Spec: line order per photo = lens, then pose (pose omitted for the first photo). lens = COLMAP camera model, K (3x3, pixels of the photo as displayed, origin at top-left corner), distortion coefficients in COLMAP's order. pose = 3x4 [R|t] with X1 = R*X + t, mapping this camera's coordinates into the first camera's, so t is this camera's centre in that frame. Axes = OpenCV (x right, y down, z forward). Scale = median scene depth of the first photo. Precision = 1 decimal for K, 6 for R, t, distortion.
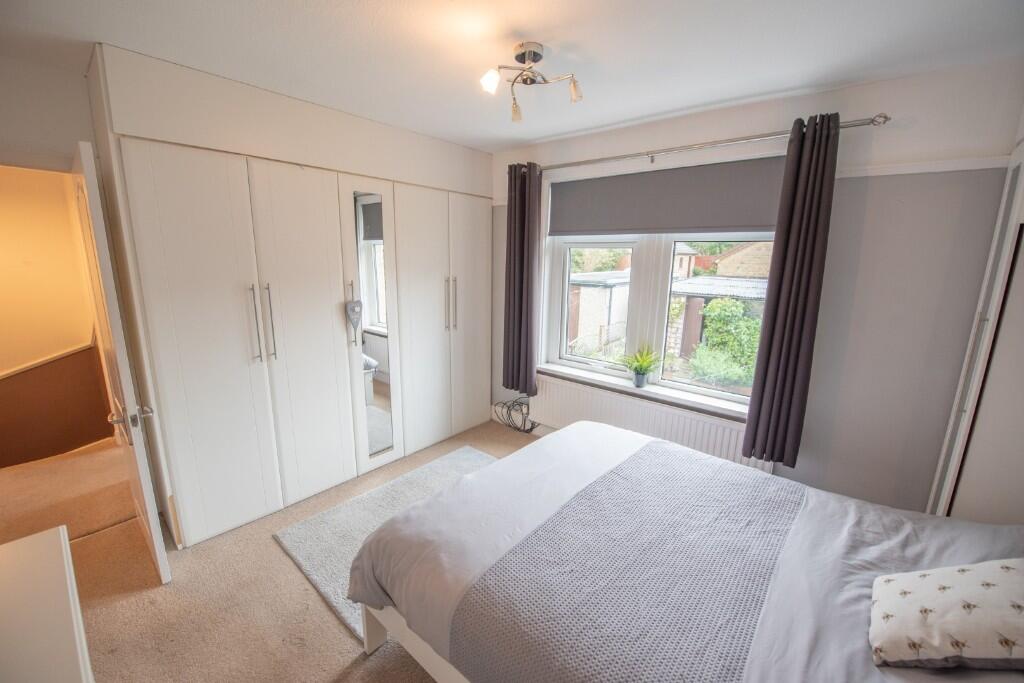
lens RADIAL K [[411.1, 0, 512.0], [0, 411.1, 341.5], [0, 0, 1]] dist [-0.018718, -0.000064]
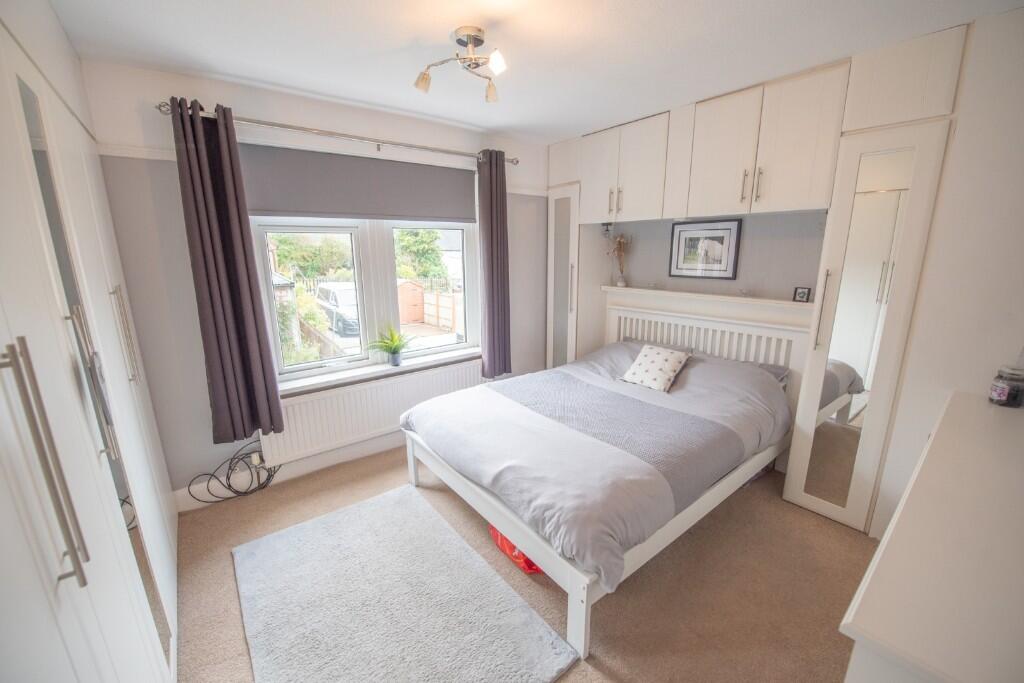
lens RADIAL K [[411.1, 0, 512.0], [0, 411.1, 341.5], [0, 0, 1]] dist [-0.018718, -0.000064]
pose [[0.190408, -0.236272, 0.952849, -0.662040], [0.209315, 0.958058, 0.195736, -0.098860], [-0.959131, 0.162176, 0.231877, 0.484536]]
